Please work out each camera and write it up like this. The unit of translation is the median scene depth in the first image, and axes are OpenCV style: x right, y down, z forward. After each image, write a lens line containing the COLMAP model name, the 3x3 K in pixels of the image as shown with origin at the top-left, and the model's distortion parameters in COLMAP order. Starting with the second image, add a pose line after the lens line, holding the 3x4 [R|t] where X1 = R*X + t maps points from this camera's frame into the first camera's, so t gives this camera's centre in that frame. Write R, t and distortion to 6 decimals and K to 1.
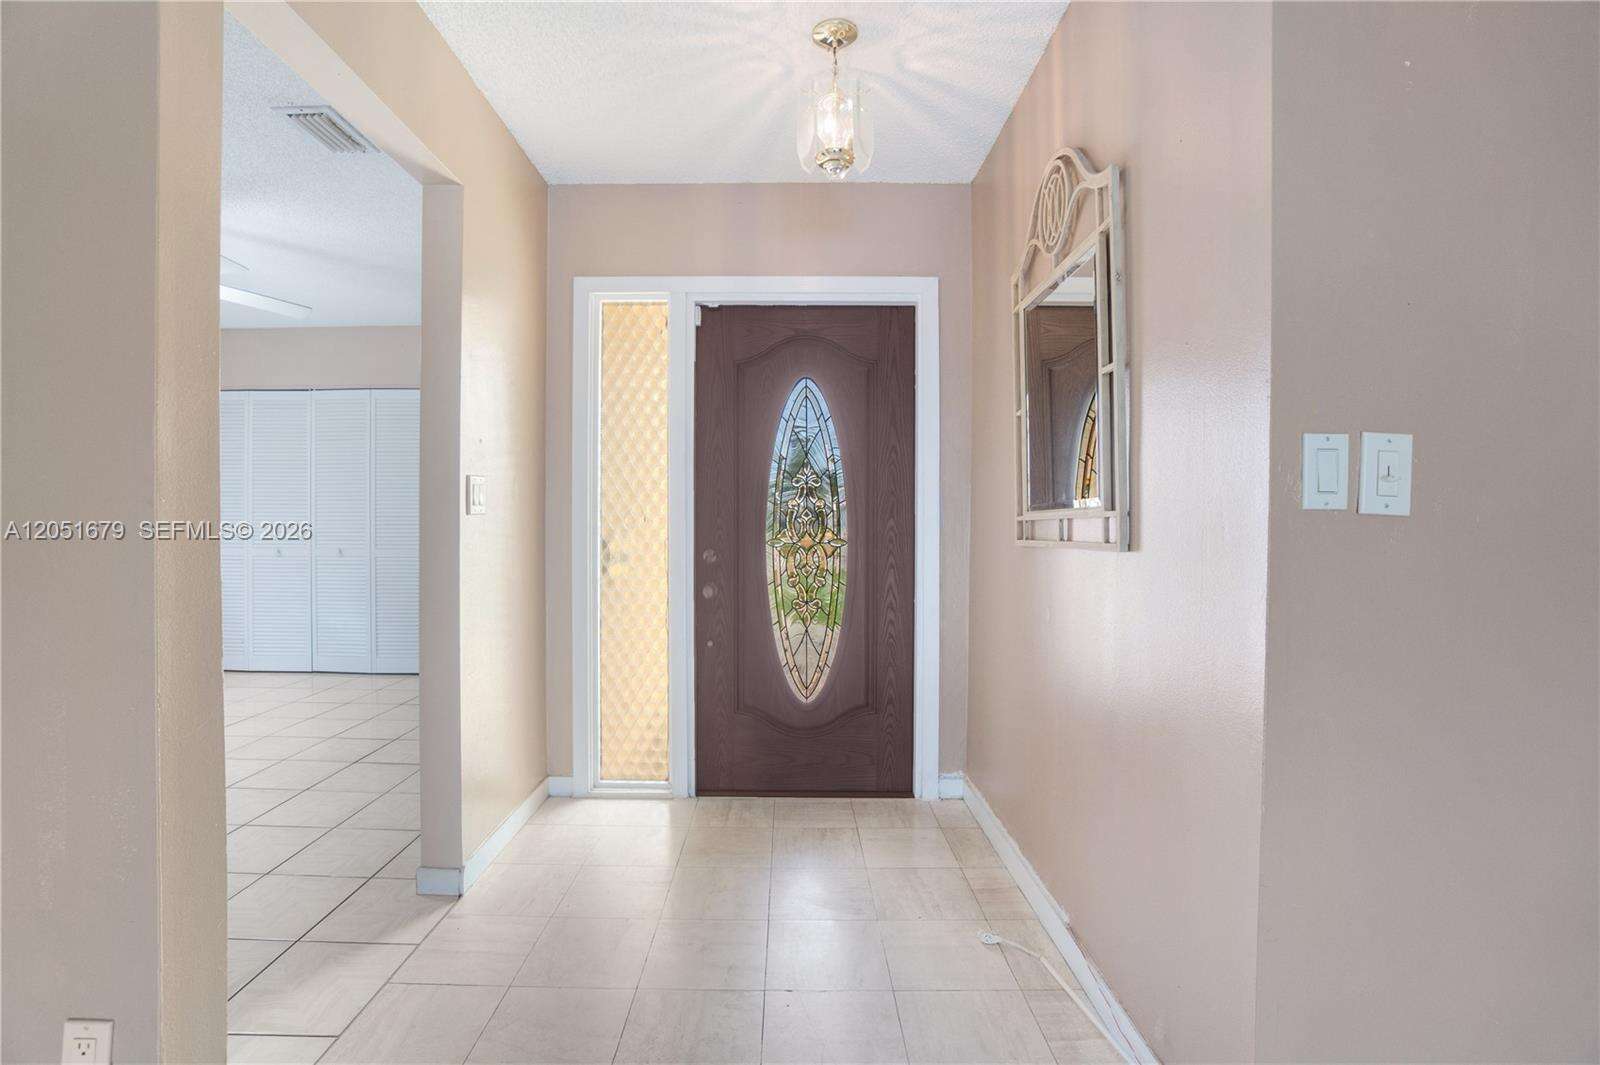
lens RADIAL K [[707.6, 0, 797.3], [0, 707.6, 524.4], [0, 0, 1]] dist [-0.003040, 0.000109]
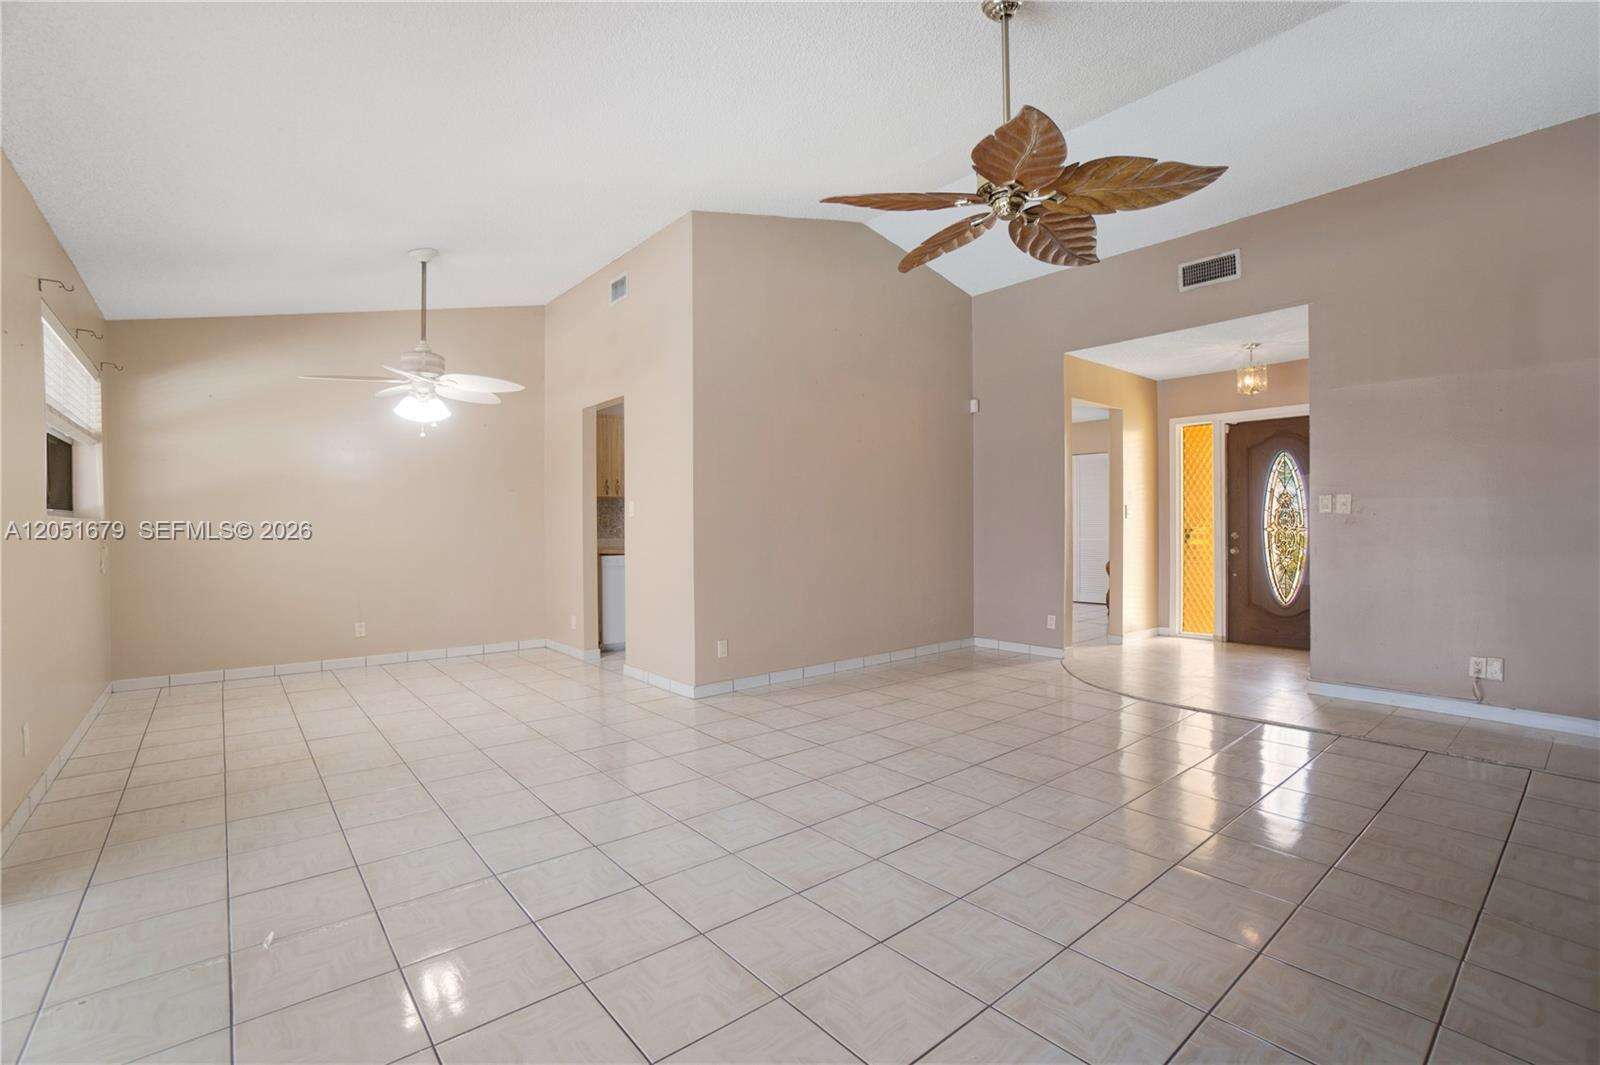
lens RADIAL K [[707.6, 0, 796.9], [0, 707.6, 530.3], [0, 0, 1]] dist [-0.003040, 0.000109]
pose [[0.648082, -0.001898, -0.761568, 0.686217], [0.000809, 0.999998, -0.001804, 0.032240], [0.761570, 0.000553, 0.648083, -1.505355]]
